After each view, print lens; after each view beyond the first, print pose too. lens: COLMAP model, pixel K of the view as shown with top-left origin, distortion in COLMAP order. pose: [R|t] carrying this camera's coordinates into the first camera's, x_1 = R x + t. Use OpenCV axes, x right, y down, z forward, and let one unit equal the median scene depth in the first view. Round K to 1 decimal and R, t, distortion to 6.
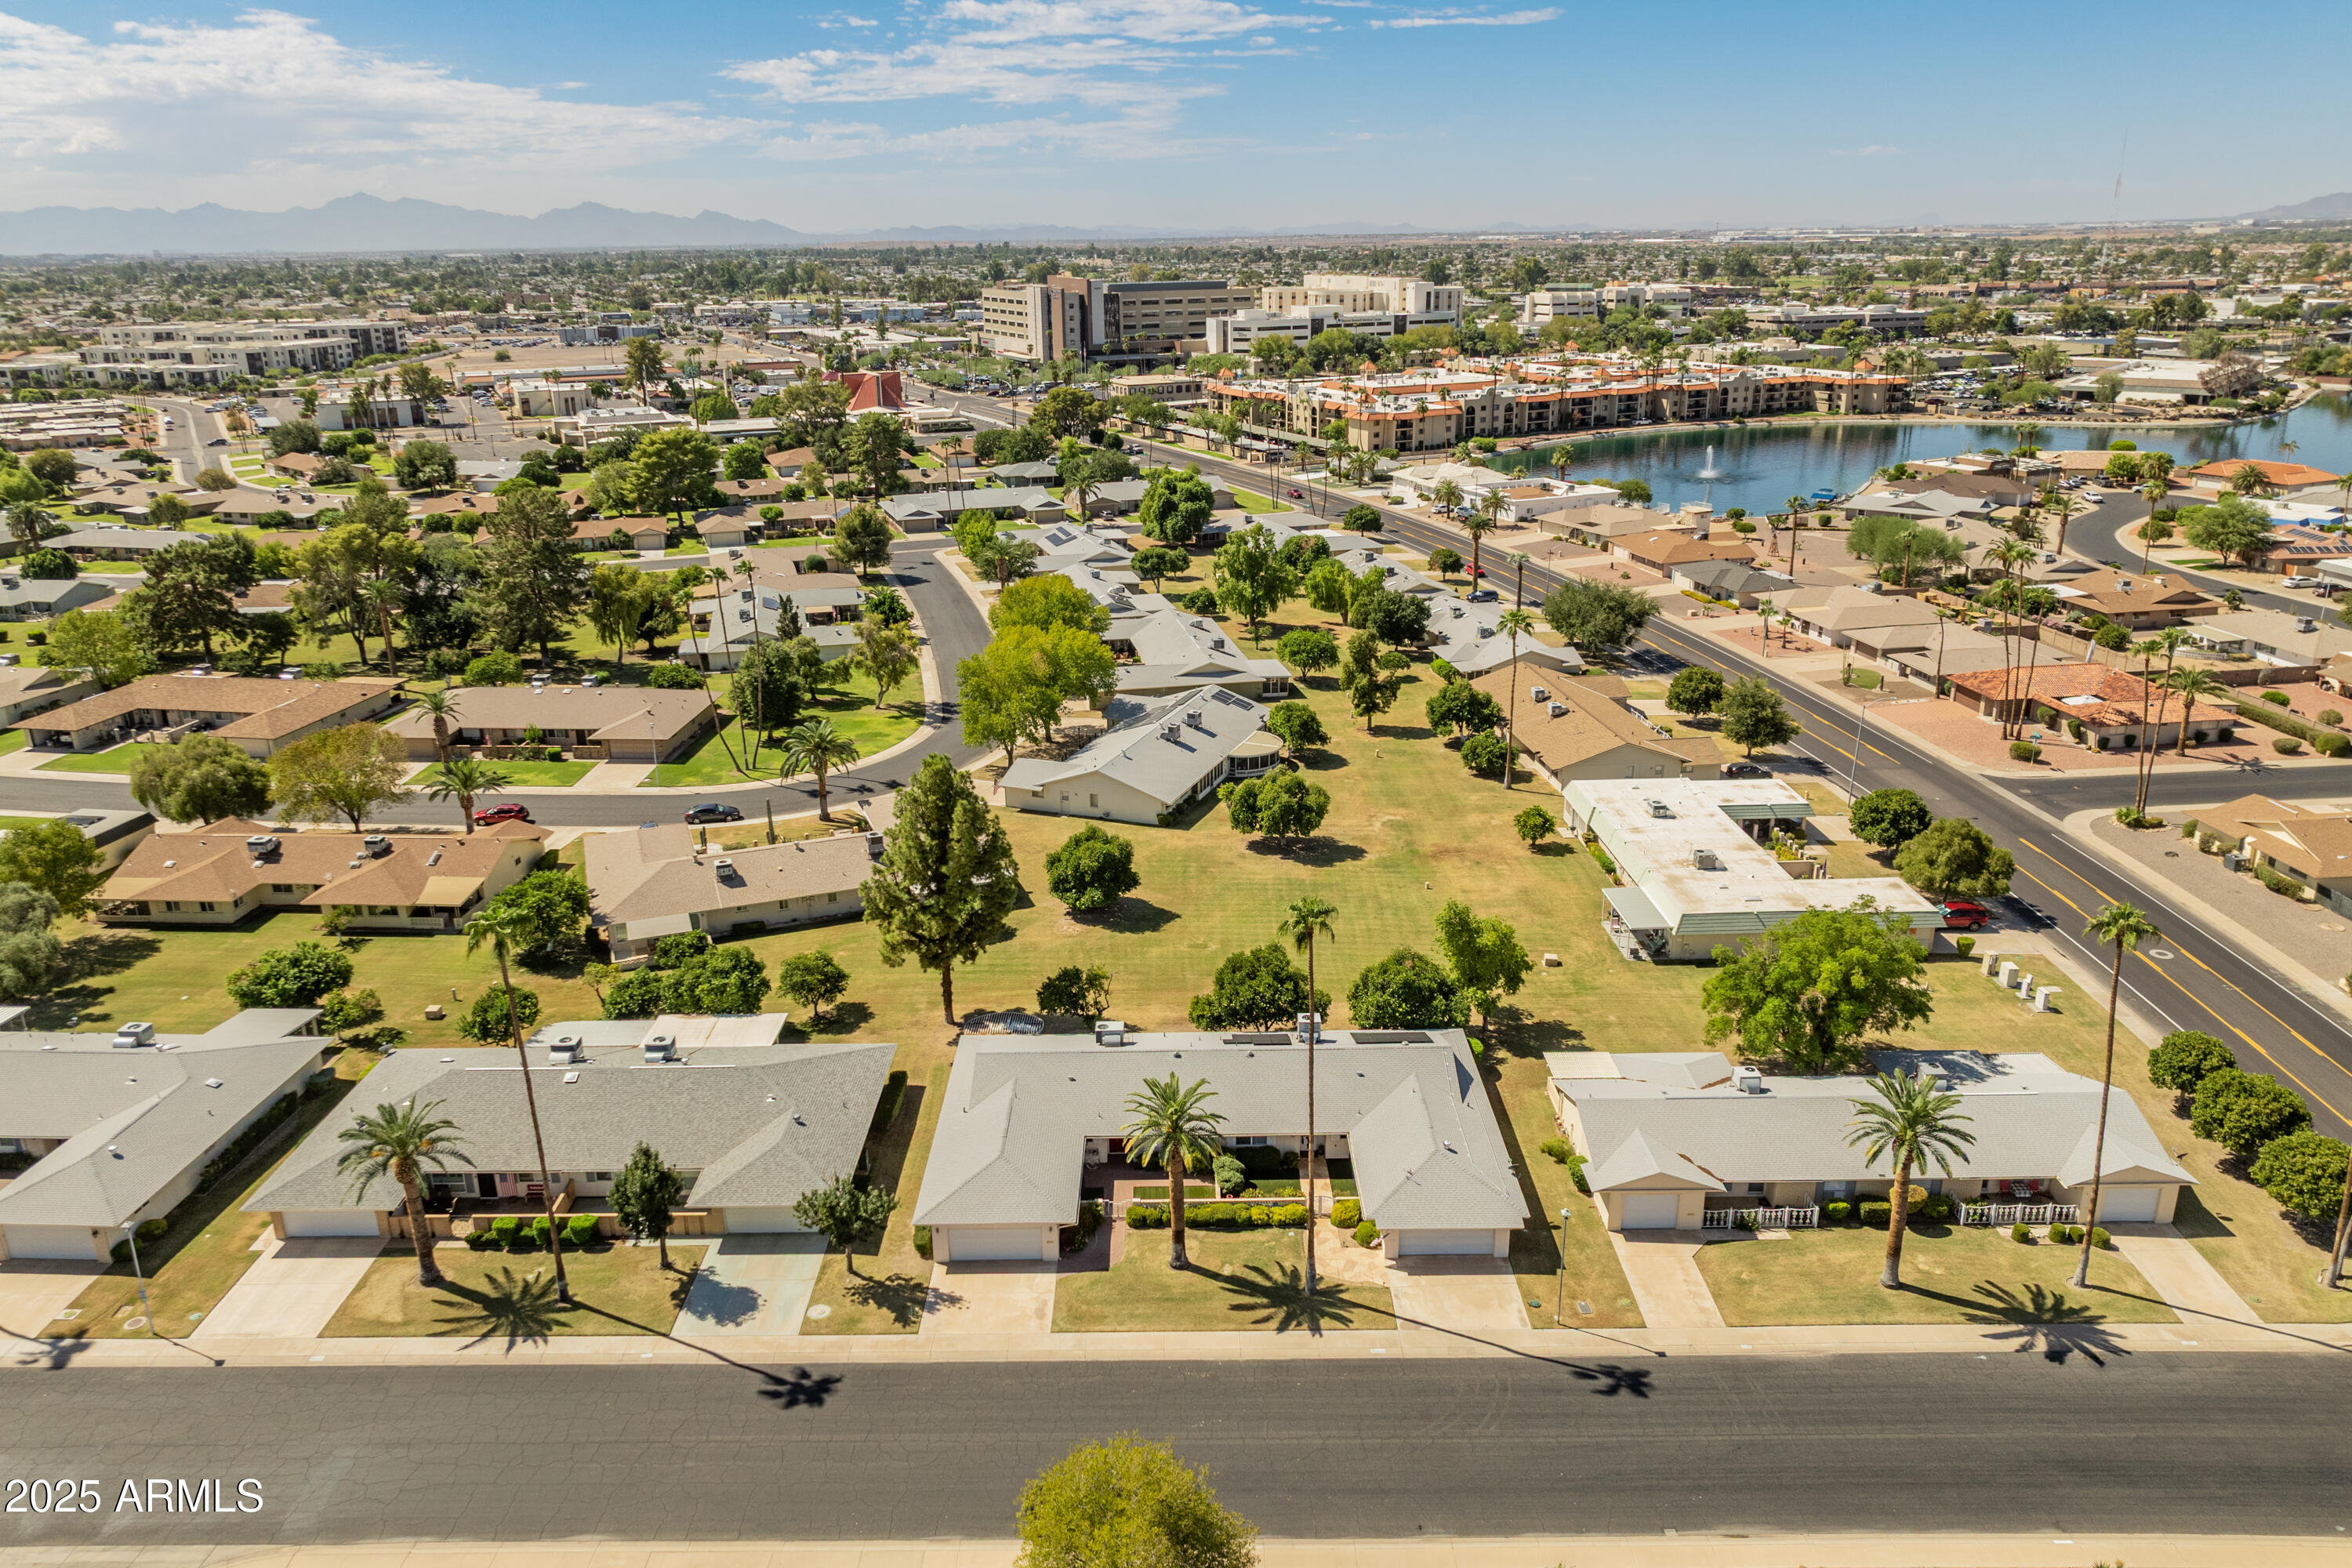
lens RADIAL K [[1647.3, 0, 1173.1], [0, 1647.3, 728.6], [0, 0, 1]] dist [-0.003370, 0.007779]
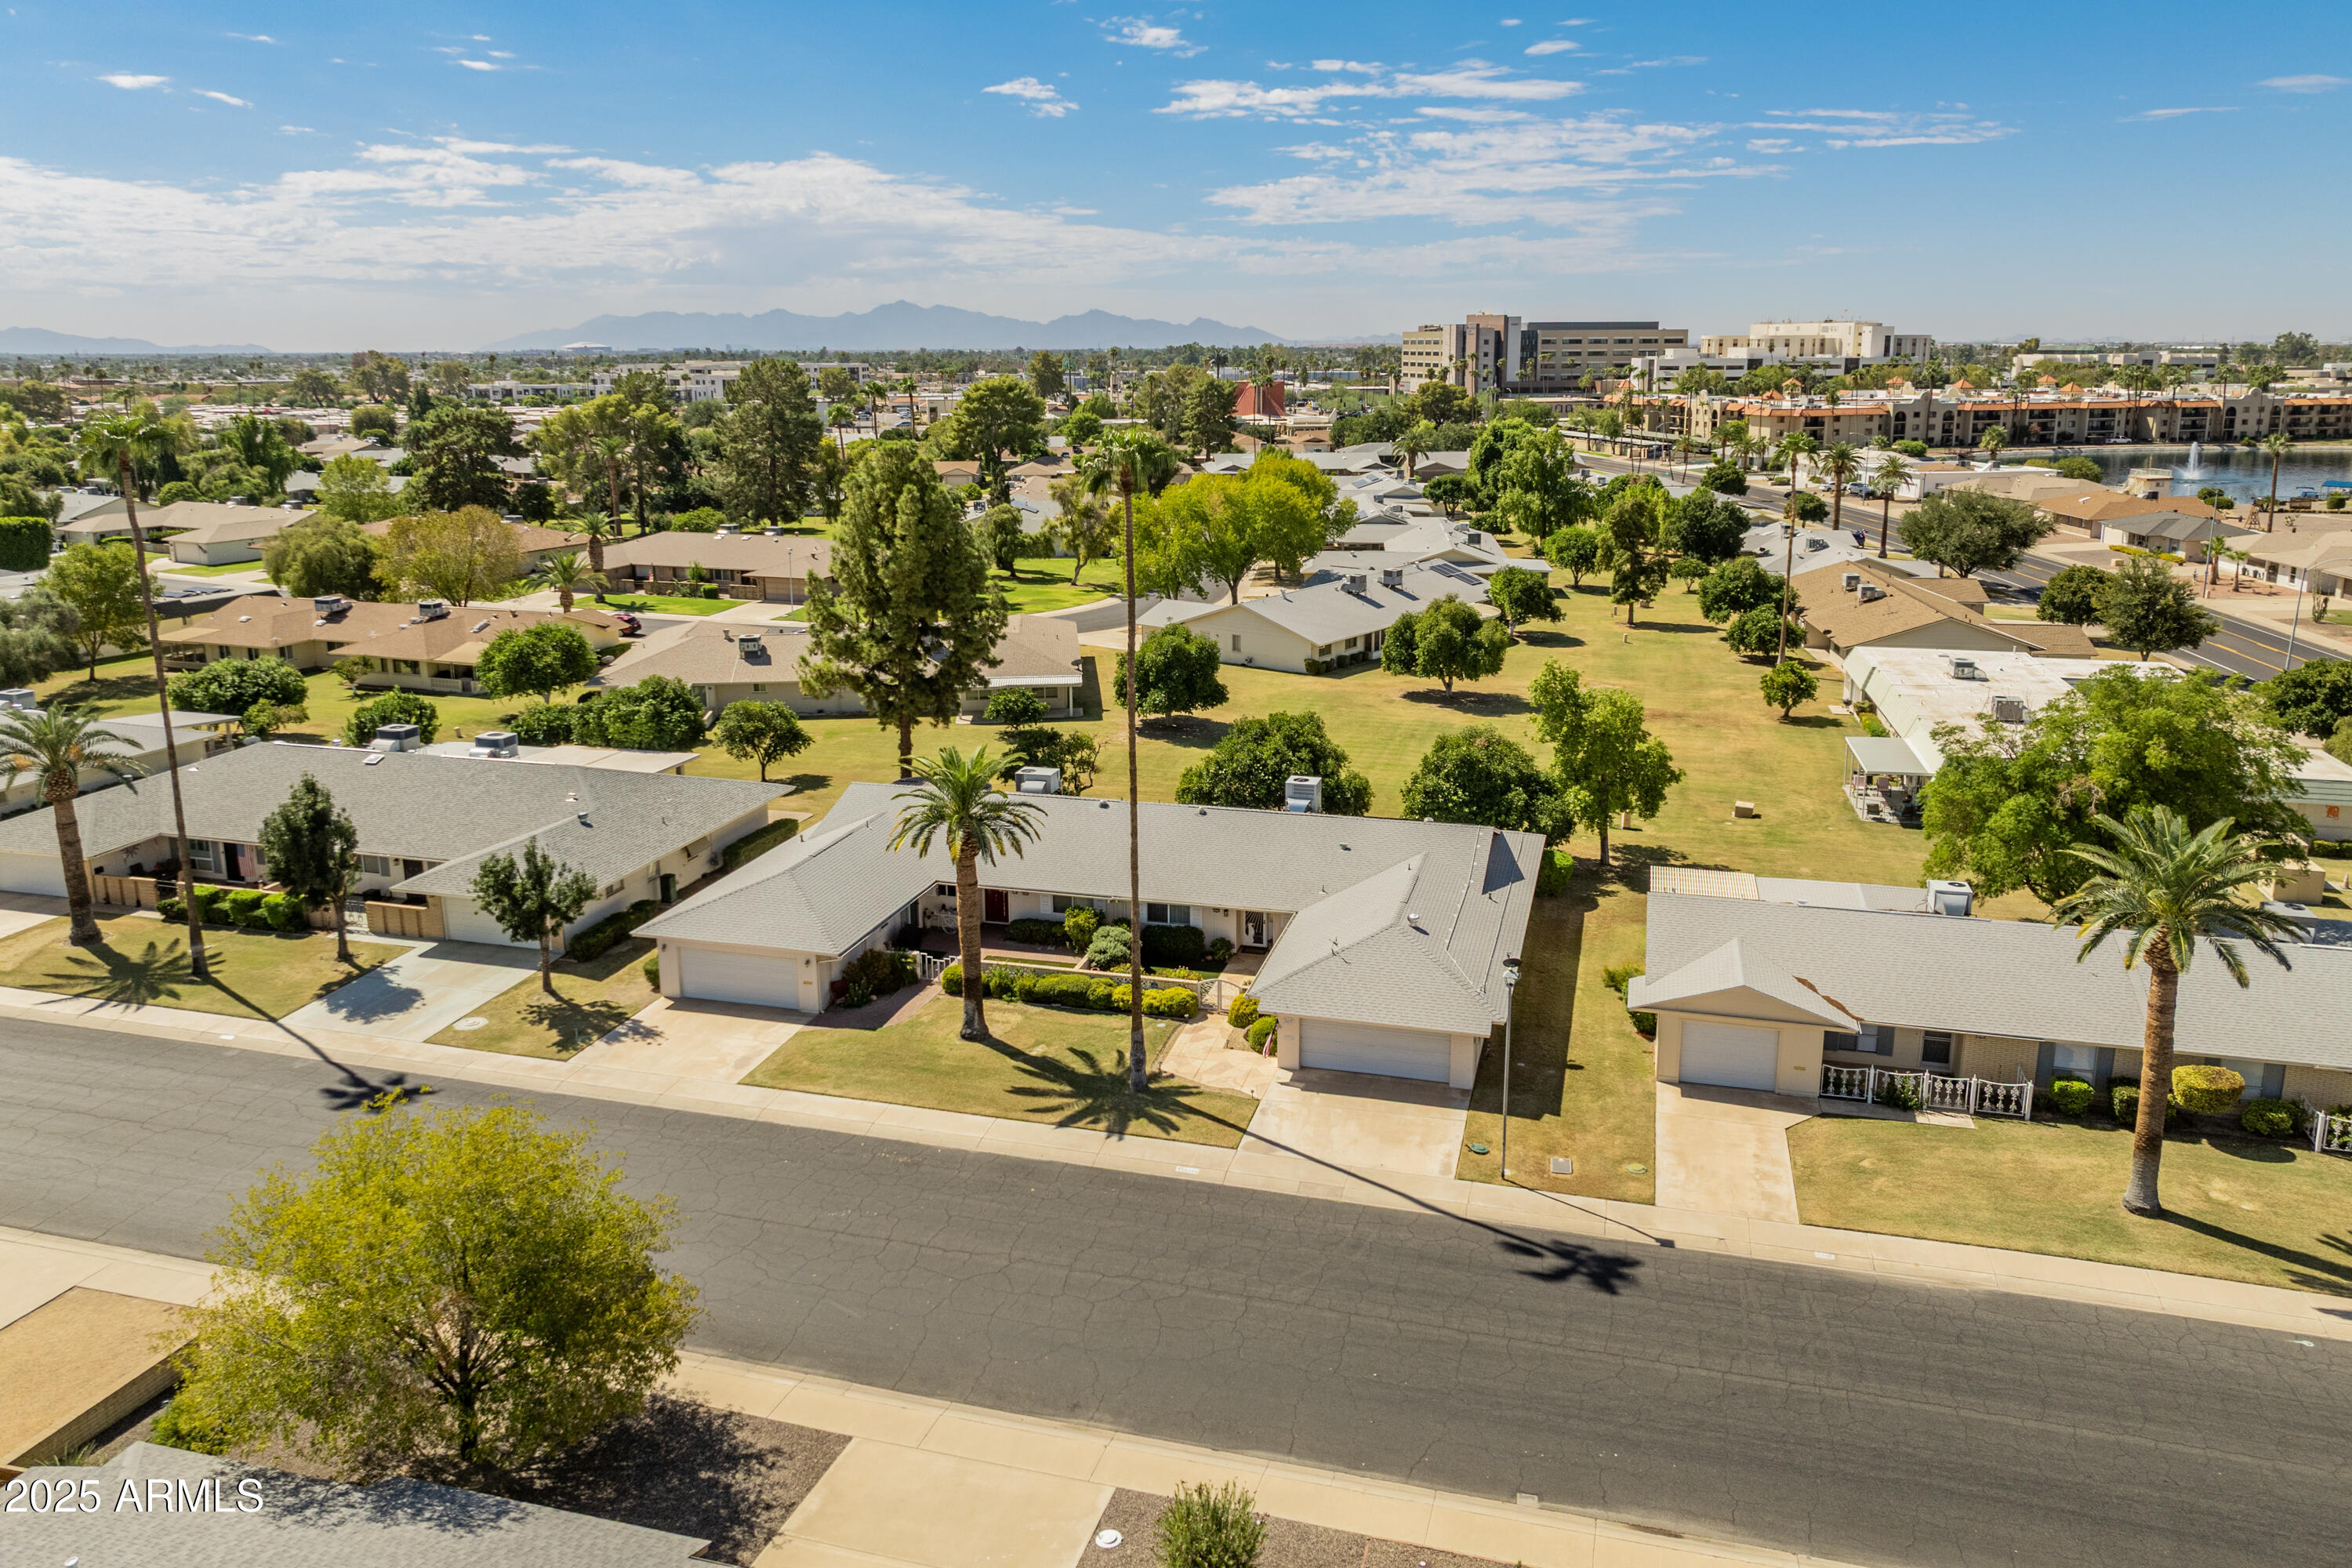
lens RADIAL K [[1642.3, 0, 1182.9], [0, 1642.3, 686.9], [0, 0, 1]] dist [-0.003192, -0.005230]
pose [[0.962825, 0.063247, -0.262616, 0.205027], [-0.084919, 0.993783, -0.071998, 0.182204], [0.256430, 0.091622, 0.962211, 0.294134]]
